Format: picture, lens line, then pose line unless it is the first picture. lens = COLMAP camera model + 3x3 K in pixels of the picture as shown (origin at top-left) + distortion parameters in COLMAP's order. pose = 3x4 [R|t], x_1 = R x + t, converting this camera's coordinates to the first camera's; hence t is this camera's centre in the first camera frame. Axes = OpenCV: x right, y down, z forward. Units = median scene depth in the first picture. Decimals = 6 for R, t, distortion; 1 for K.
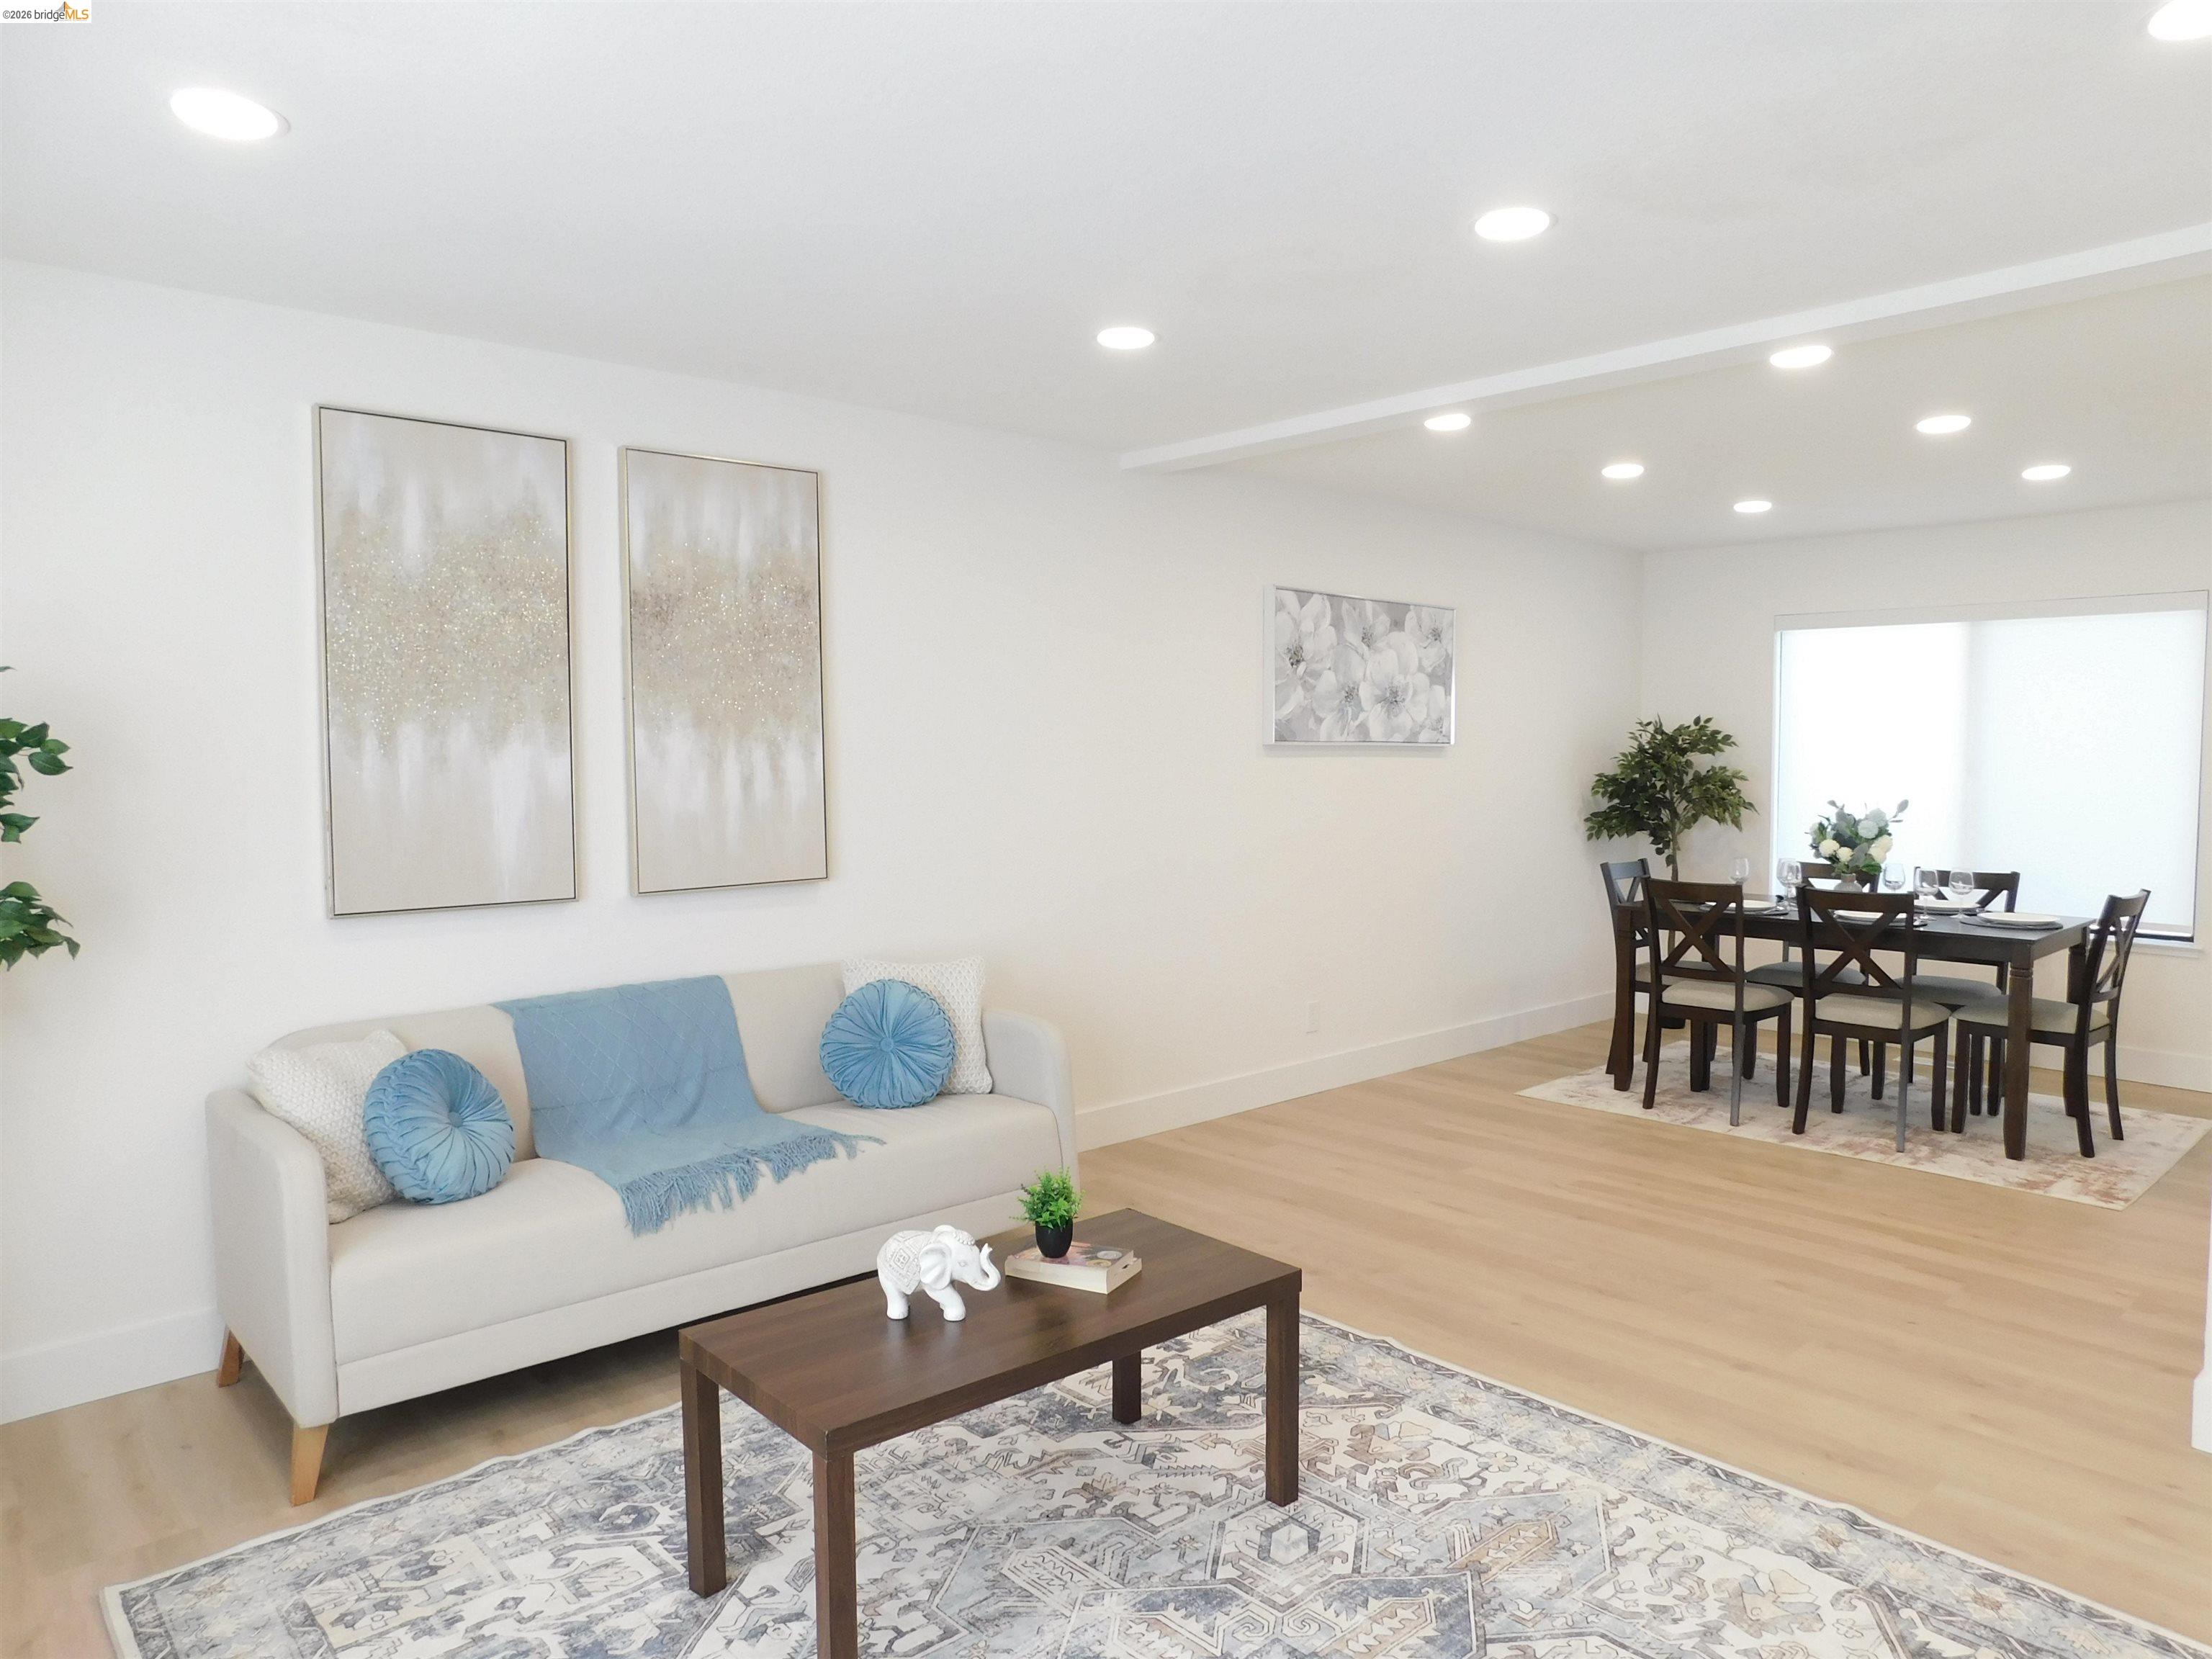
lens RADIAL K [[1457.4, 0, 1106.0], [0, 1457.4, 829.5], [0, 0, 1]] dist [-0.067660, 0.060108]
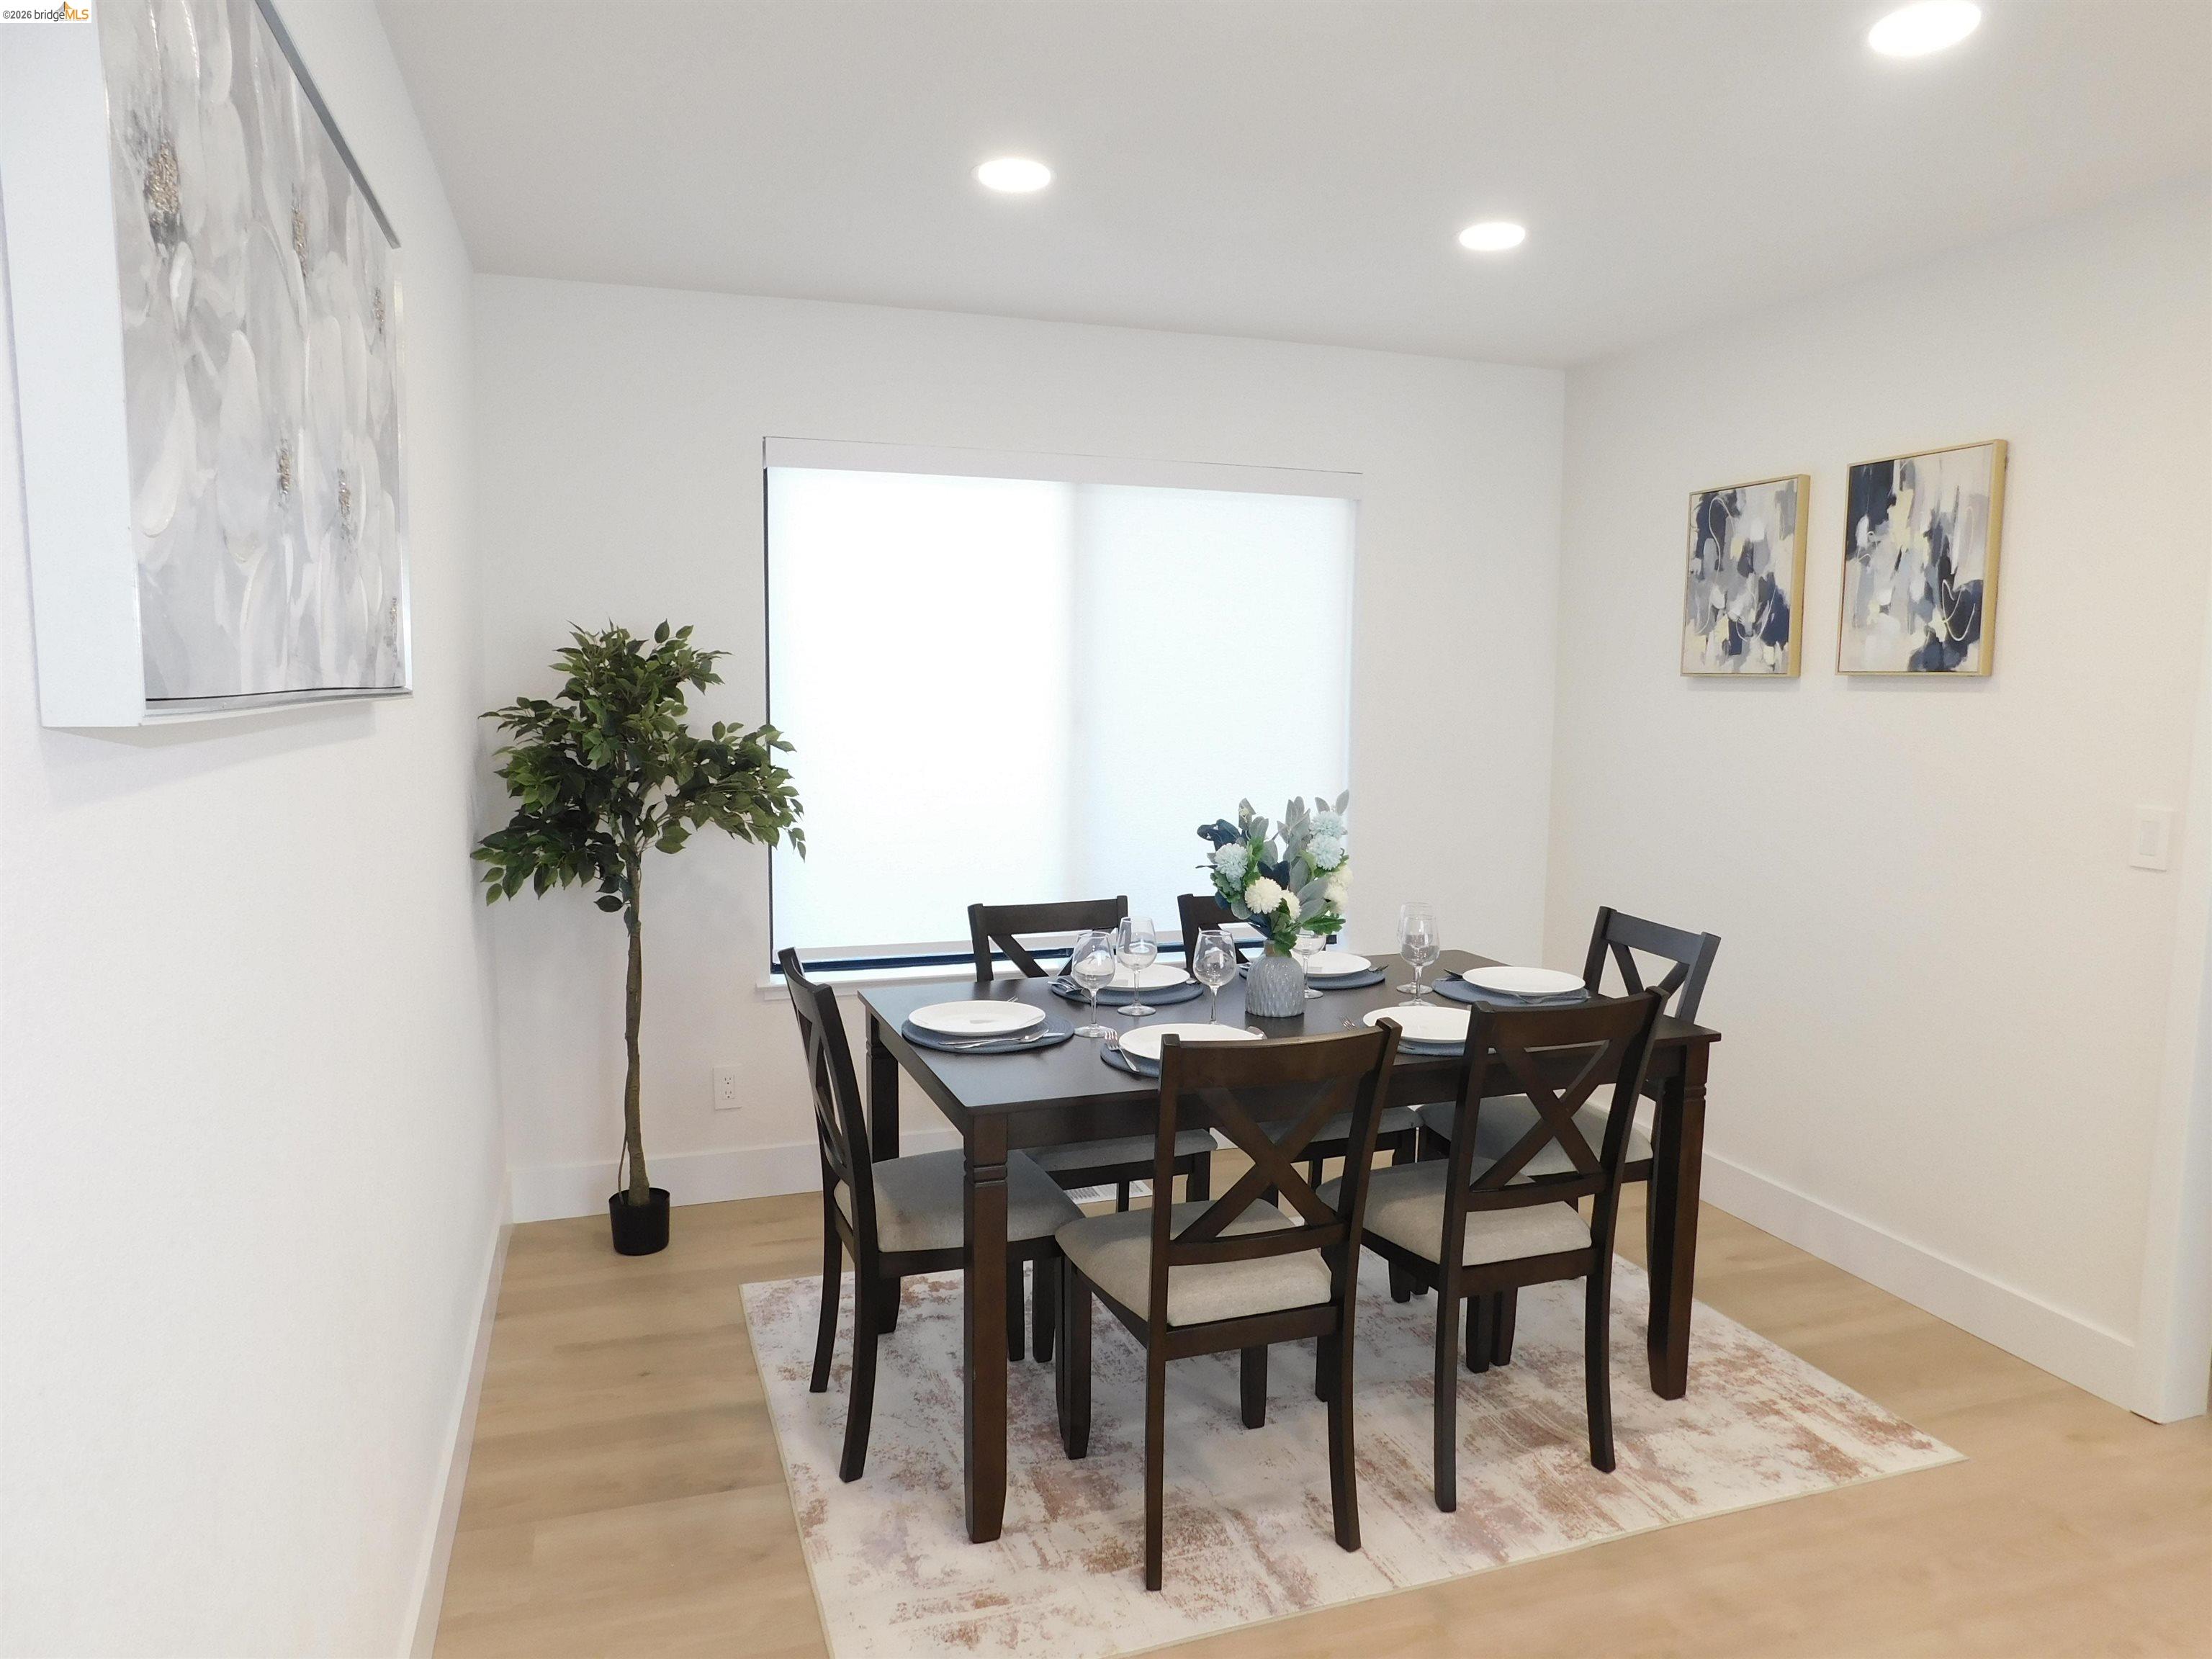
lens RADIAL K [[1438.8, 0, 1103.6], [0, 1438.8, 832.3], [0, 0, 1]] dist [-0.076473, 0.063457]
pose [[0.401137, -0.097353, 0.910830, 0.034683], [0.041011, 0.995248, 0.088314, -0.080126], [-0.915100, 0.001928, 0.403223, 1.210892]]
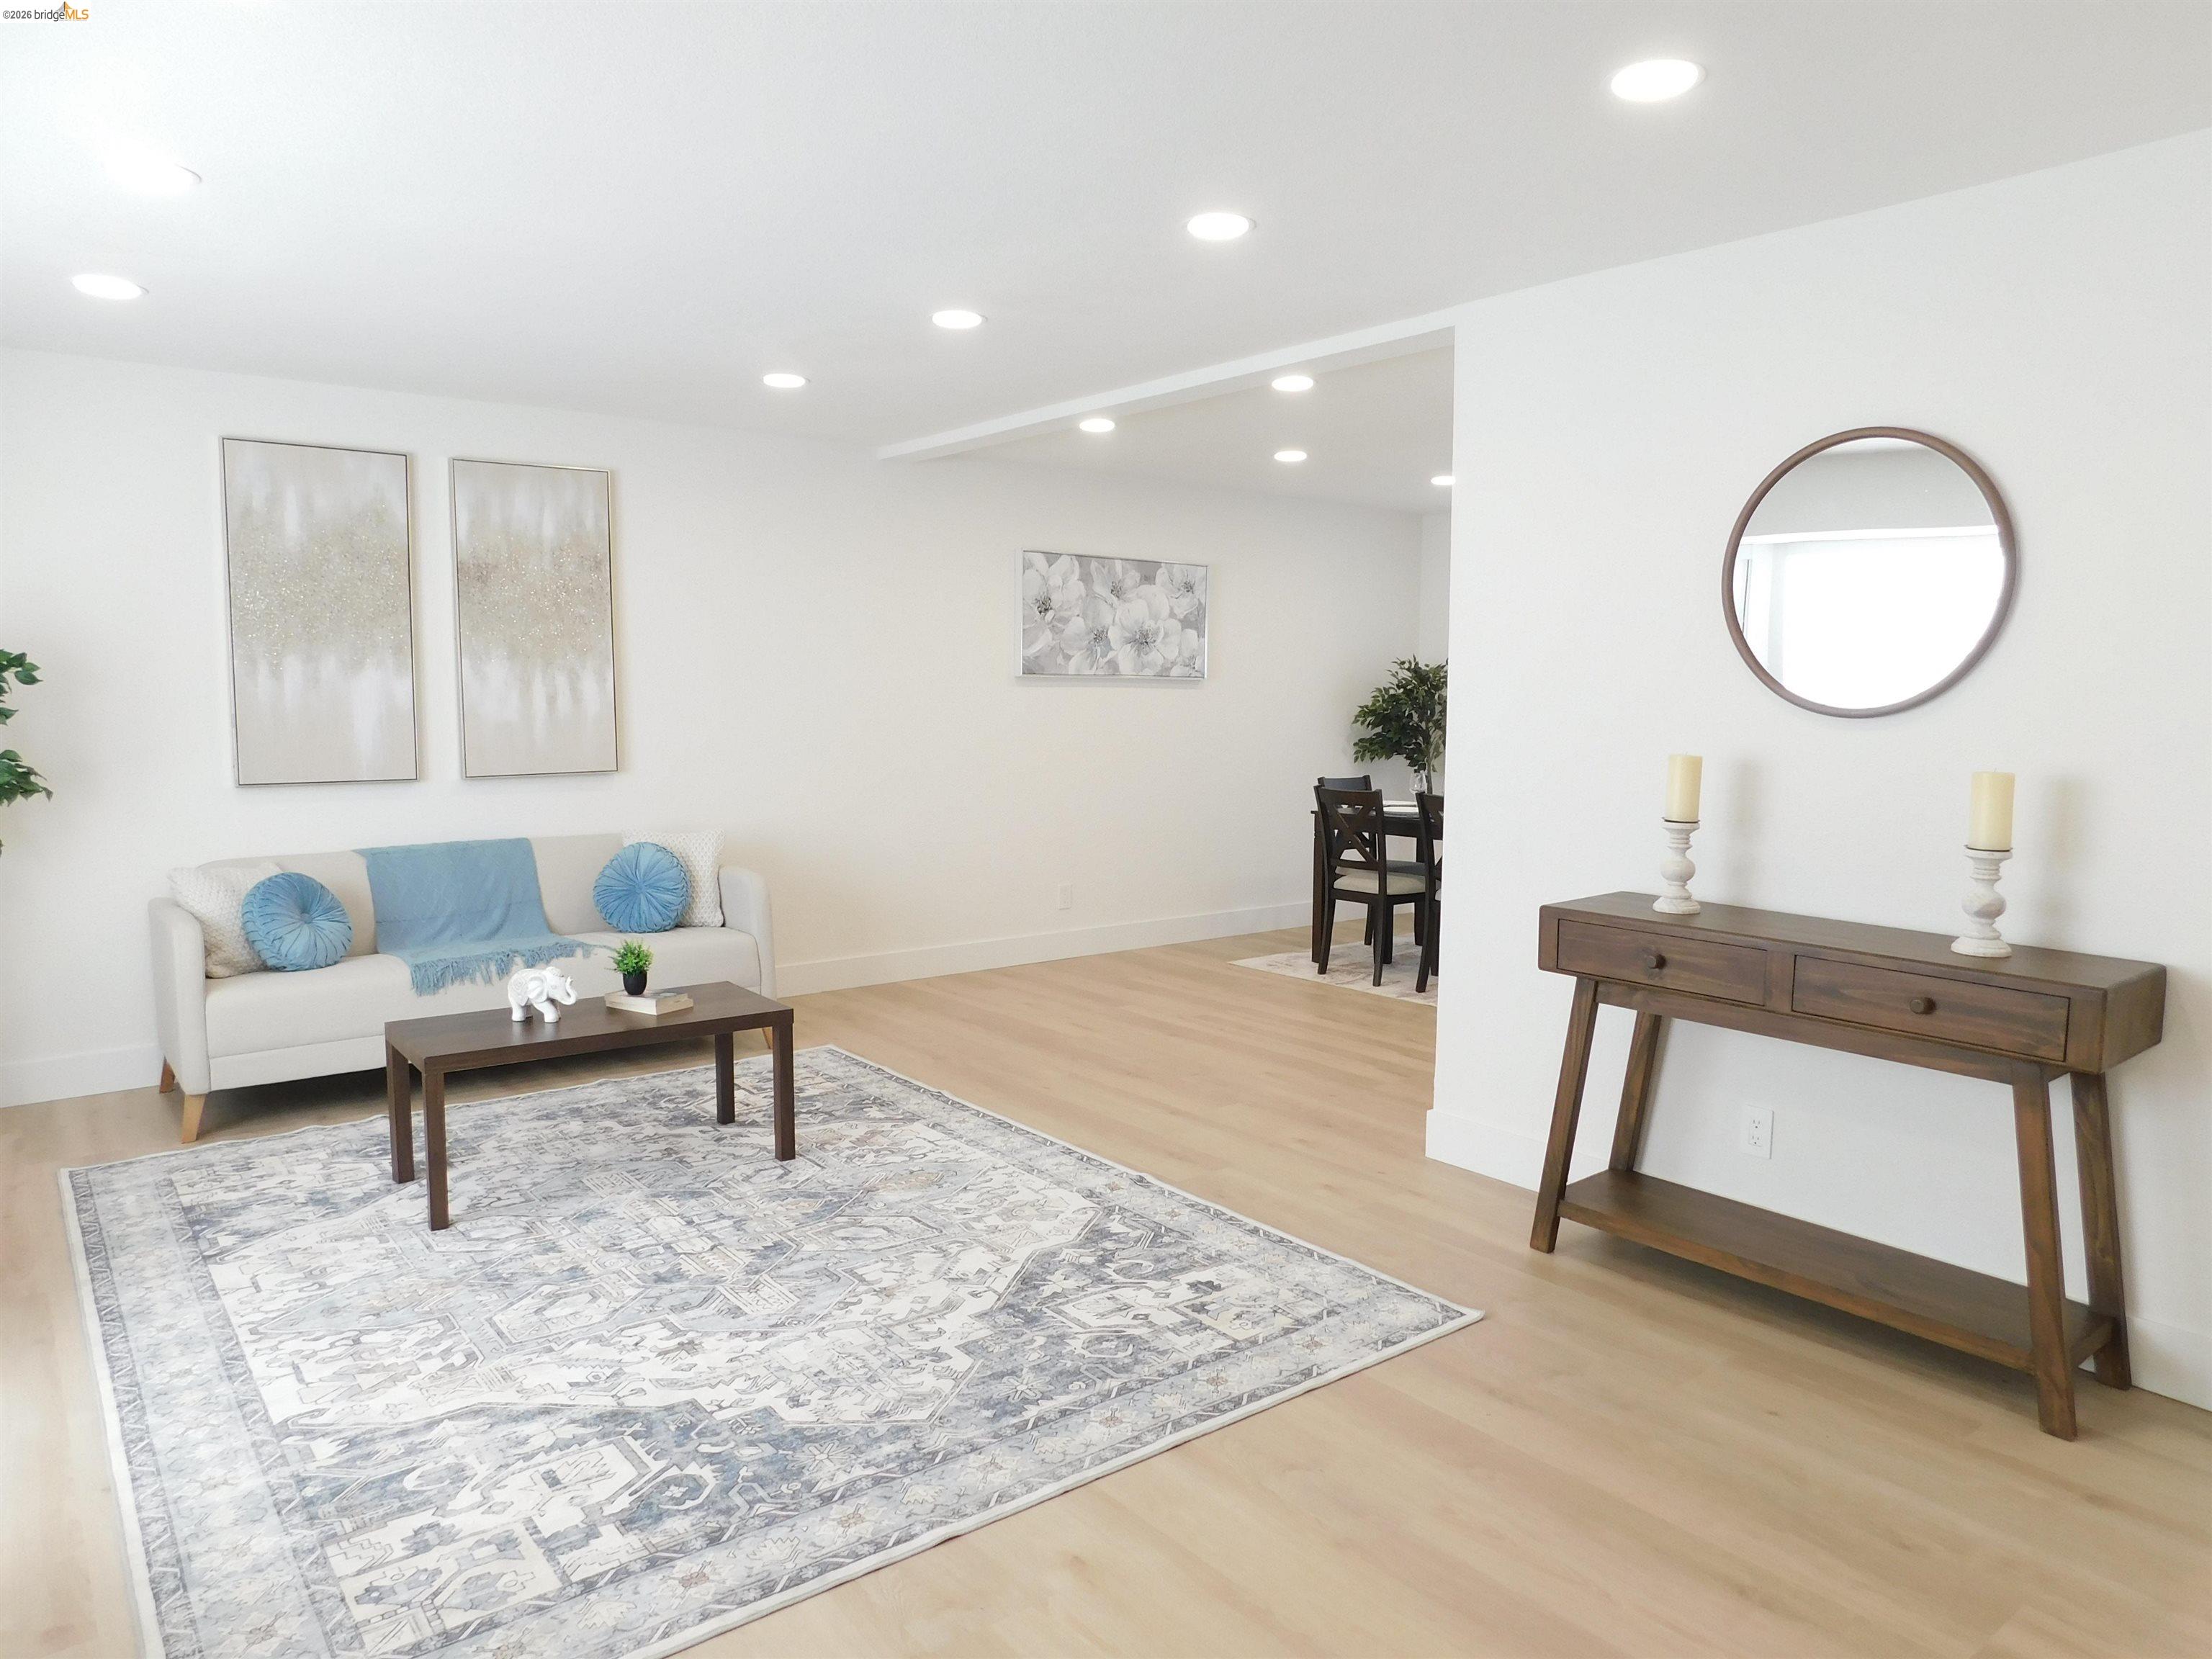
lens RADIAL K [[1457.4, 0, 1106.0], [0, 1457.4, 829.5], [0, 0, 1]] dist [-0.067660, 0.060108]
pose [[0.997752, 0.013258, -0.065697, 0.384951], [-0.010639, 0.999141, 0.040049, 0.031374], [0.066171, -0.039260, 0.997036, -0.351961]]
